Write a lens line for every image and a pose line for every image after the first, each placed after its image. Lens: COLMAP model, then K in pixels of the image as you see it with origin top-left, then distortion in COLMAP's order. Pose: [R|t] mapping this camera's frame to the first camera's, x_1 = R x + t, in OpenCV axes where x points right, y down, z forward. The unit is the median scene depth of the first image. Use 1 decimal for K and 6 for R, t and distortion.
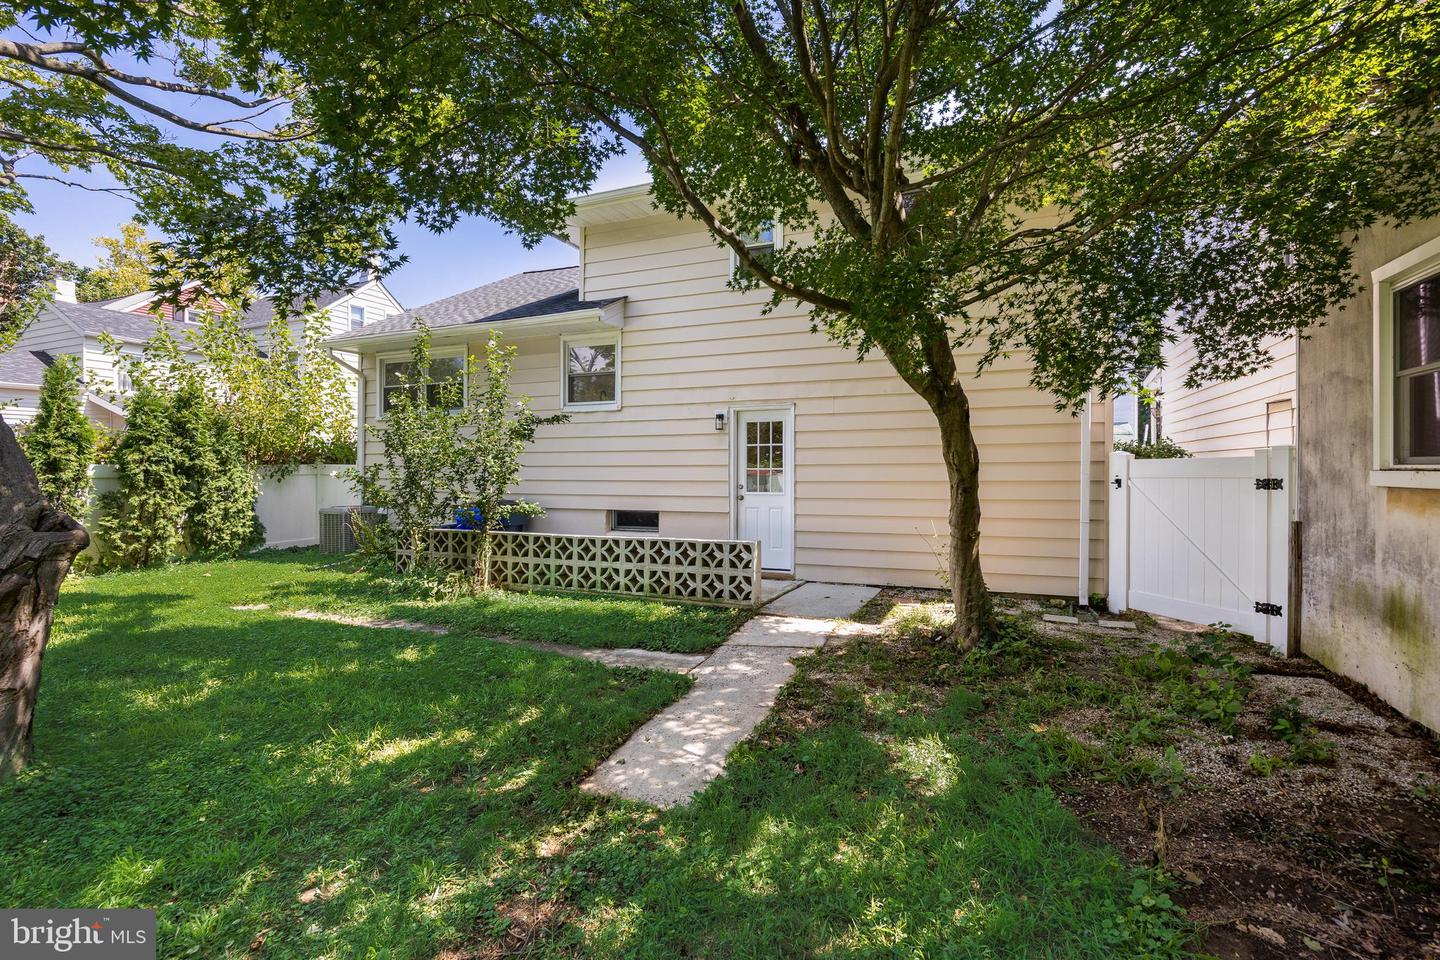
lens RADIAL K [[666.5, 0, 720.0], [0, 666.5, 480.0], [0, 0, 1]] dist [-0.013758, 0.000365]
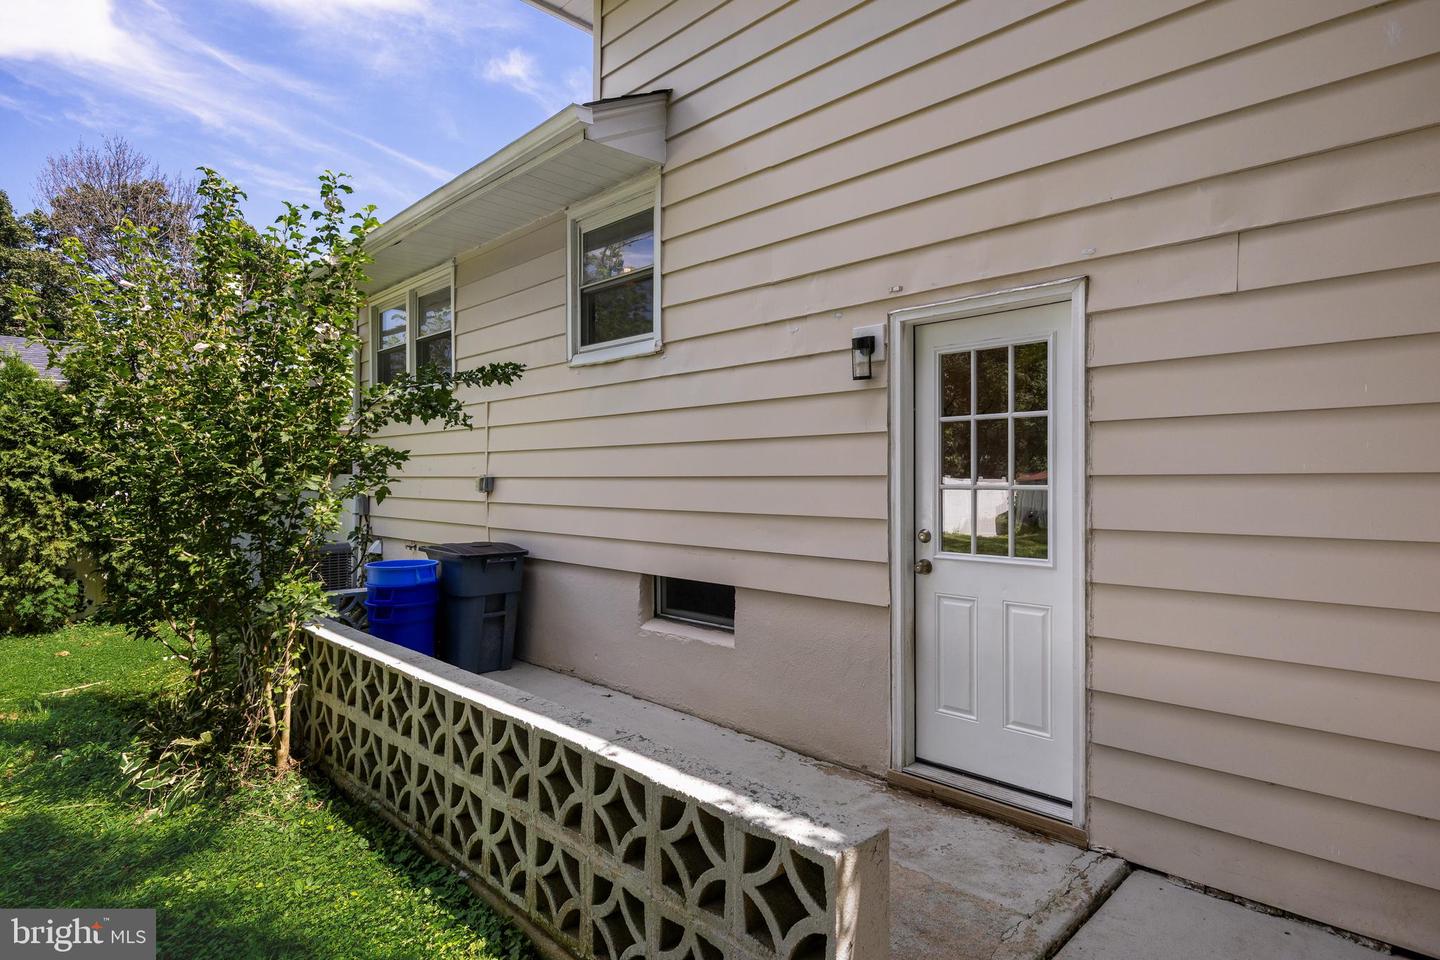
lens RADIAL K [[770.7, 0, 714.9], [0, 770.7, 484.5], [0, 0, 1]] dist [0.000399, 0.000289]
pose [[0.926318, -0.001848, -0.376738, 0.084014], [0.005065, 0.999959, 0.007548, -0.021569], [0.376708, -0.008900, 0.926289, 0.581429]]
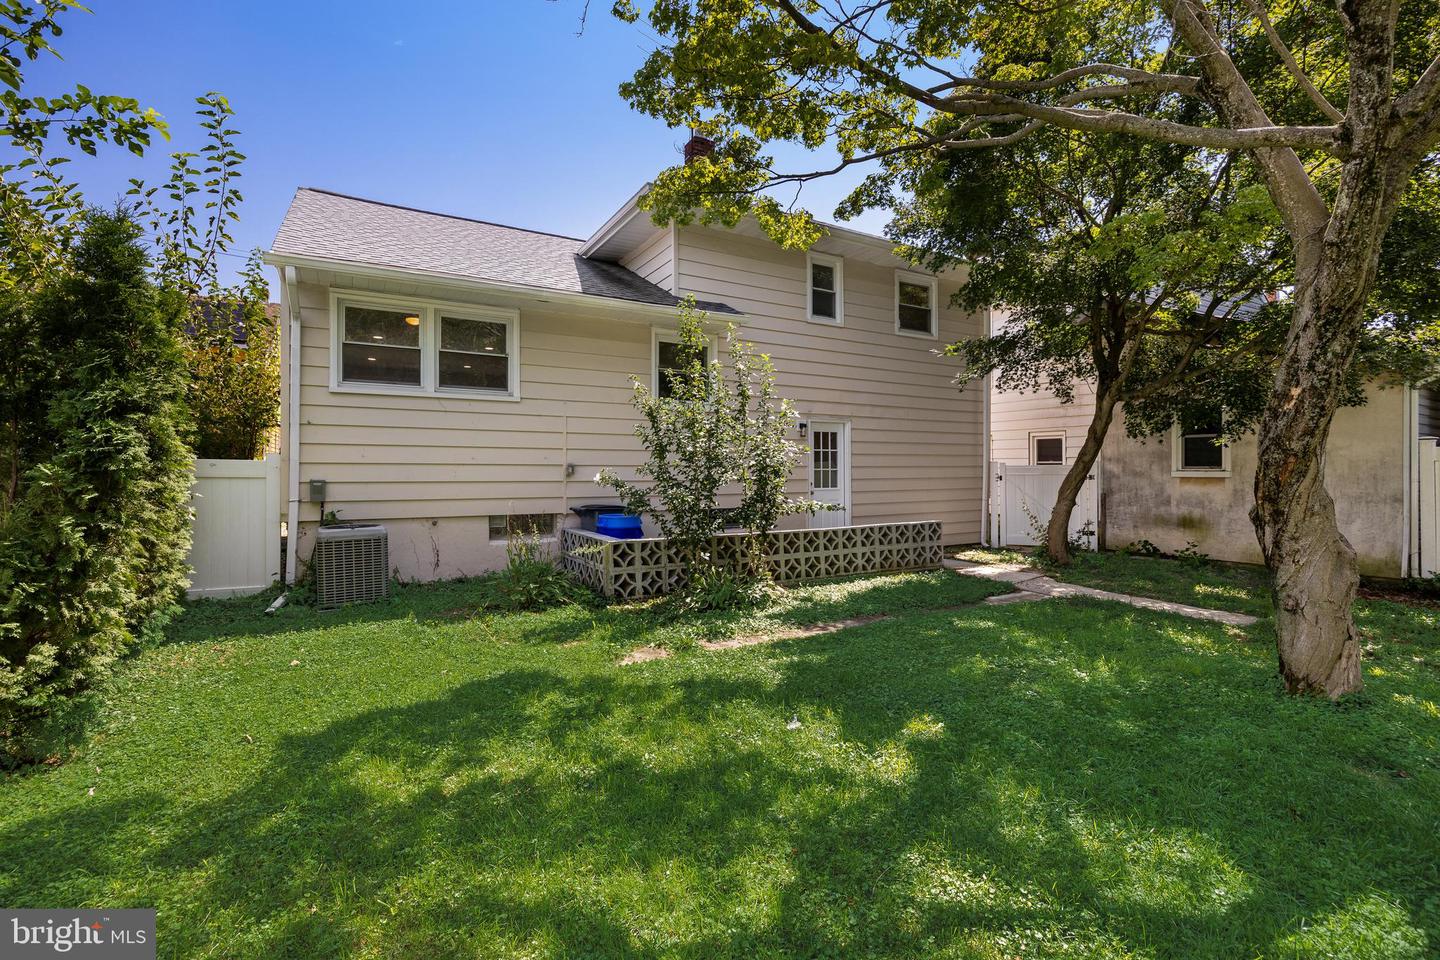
lens RADIAL K [[666.5, 0, 720.0], [0, 666.5, 480.0], [0, 0, 1]] dist [-0.013758, 0.000365]
pose [[0.594230, -0.011333, 0.804215, -1.051584], [0.010359, 0.999926, 0.006437, -0.006436], [-0.804228, 0.004506, 0.594304, 0.411085]]
